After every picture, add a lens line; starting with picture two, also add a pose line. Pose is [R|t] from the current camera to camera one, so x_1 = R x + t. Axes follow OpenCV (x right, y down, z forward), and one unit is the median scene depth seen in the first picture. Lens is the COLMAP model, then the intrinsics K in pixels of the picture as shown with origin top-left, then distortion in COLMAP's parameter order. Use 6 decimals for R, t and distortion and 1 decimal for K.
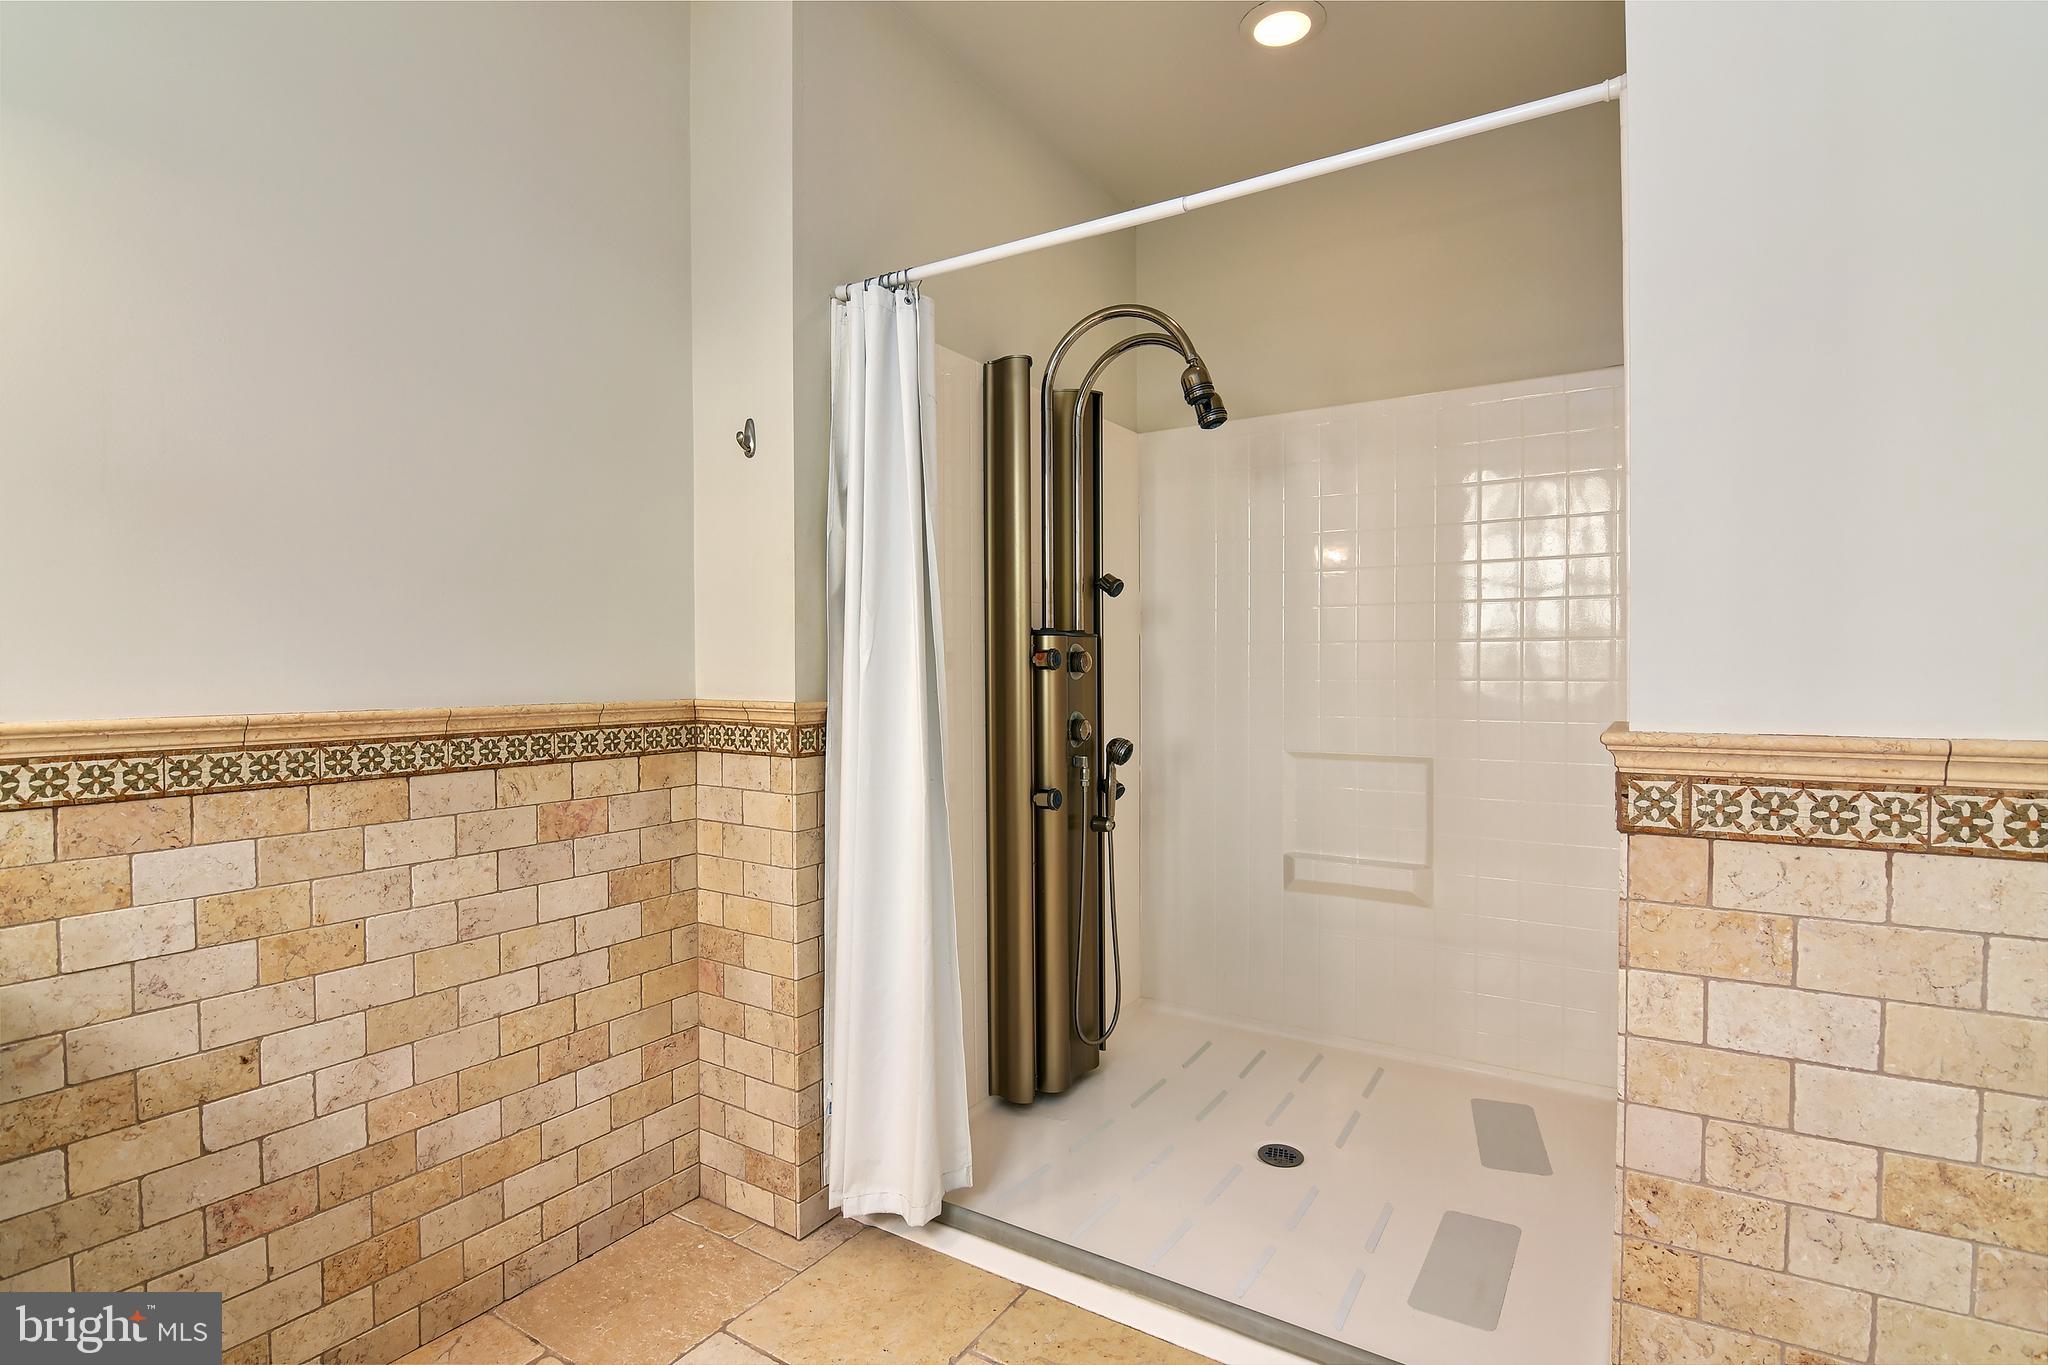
lens RADIAL K [[987.0, 0, 1018.4], [0, 987.0, 673.2], [0, 0, 1]] dist [-0.026149, -0.001892]
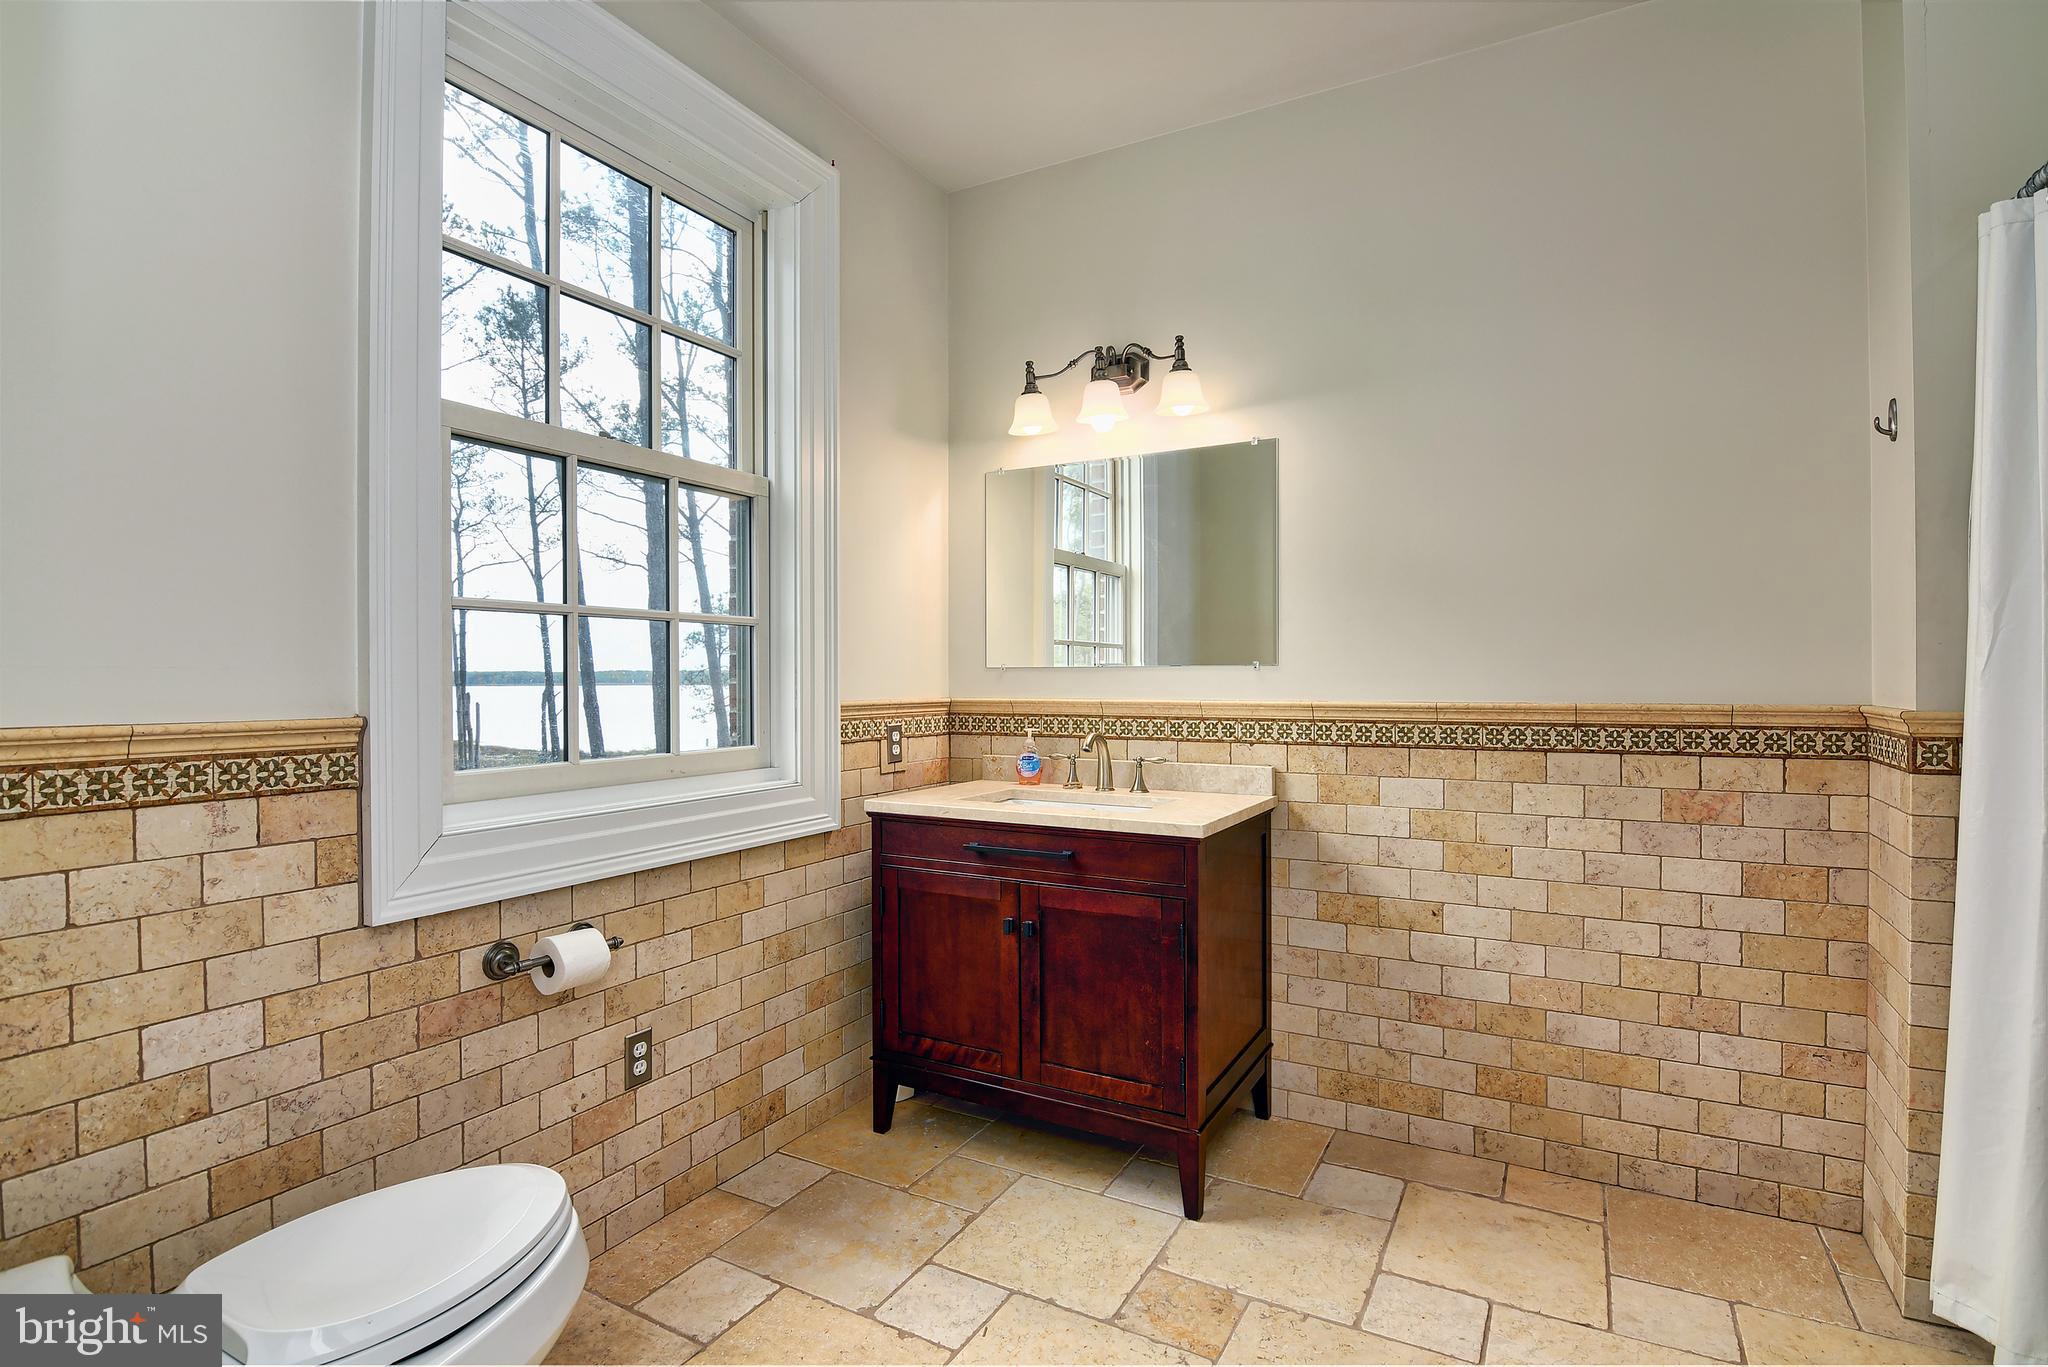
lens RADIAL K [[987.0, 0, 1023.9], [0, 987.0, 683.7], [0, 0, 1]] dist [-0.026149, -0.001892]
pose [[0.055719, 0.005678, -0.998430, 0.682186], [-0.003149, 0.999980, 0.005511, 0.003924], [0.998442, 0.002837, 0.055736, 0.178017]]
